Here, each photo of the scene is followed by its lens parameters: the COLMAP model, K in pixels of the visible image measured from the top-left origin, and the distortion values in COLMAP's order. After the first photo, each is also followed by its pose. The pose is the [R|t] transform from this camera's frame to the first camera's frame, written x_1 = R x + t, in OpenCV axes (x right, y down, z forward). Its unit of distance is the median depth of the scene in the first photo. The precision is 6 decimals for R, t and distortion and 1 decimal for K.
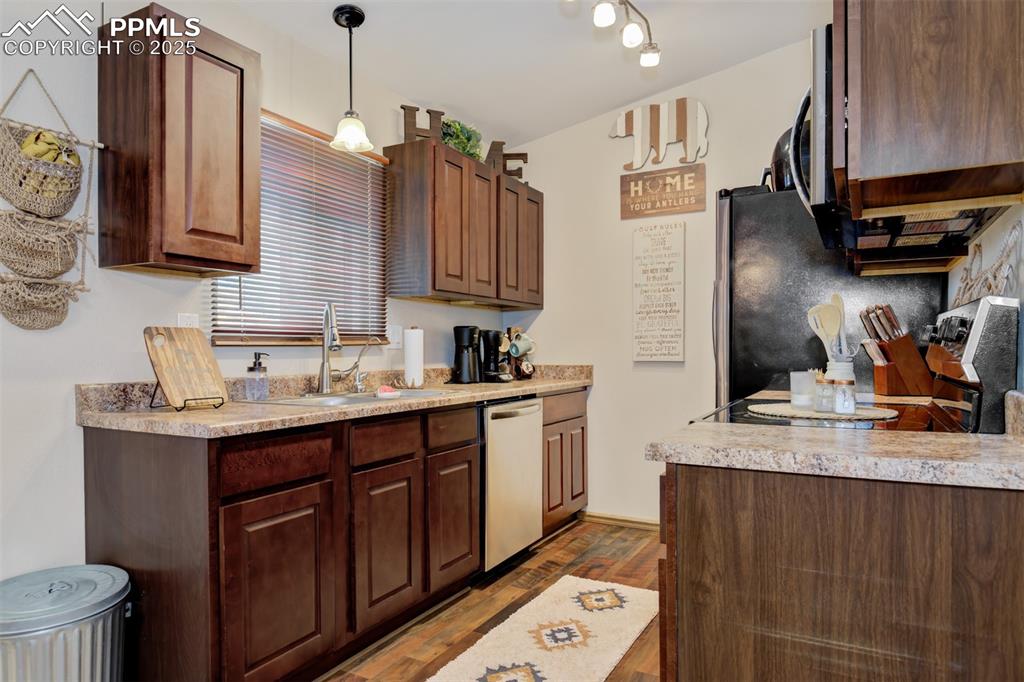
lens RADIAL K [[622.2, 0, 509.1], [0, 622.2, 348.9], [0, 0, 1]] dist [-0.016736, -0.002487]
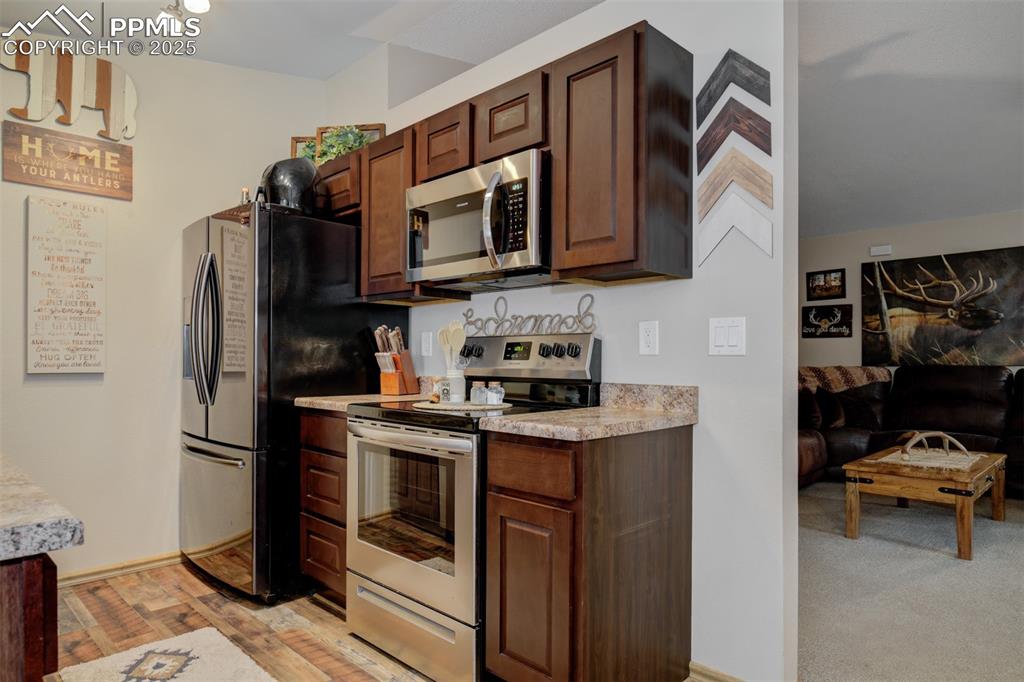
lens RADIAL K [[622.2, 0, 498.8], [0, 622.2, 357.2], [0, 0, 1]] dist [-0.016736, -0.002487]
pose [[0.275349, 0.011251, 0.961278, -0.373121], [-0.007857, 0.999924, -0.009452, 0.002585], [-0.961312, -0.004950, 0.275417, 0.254680]]
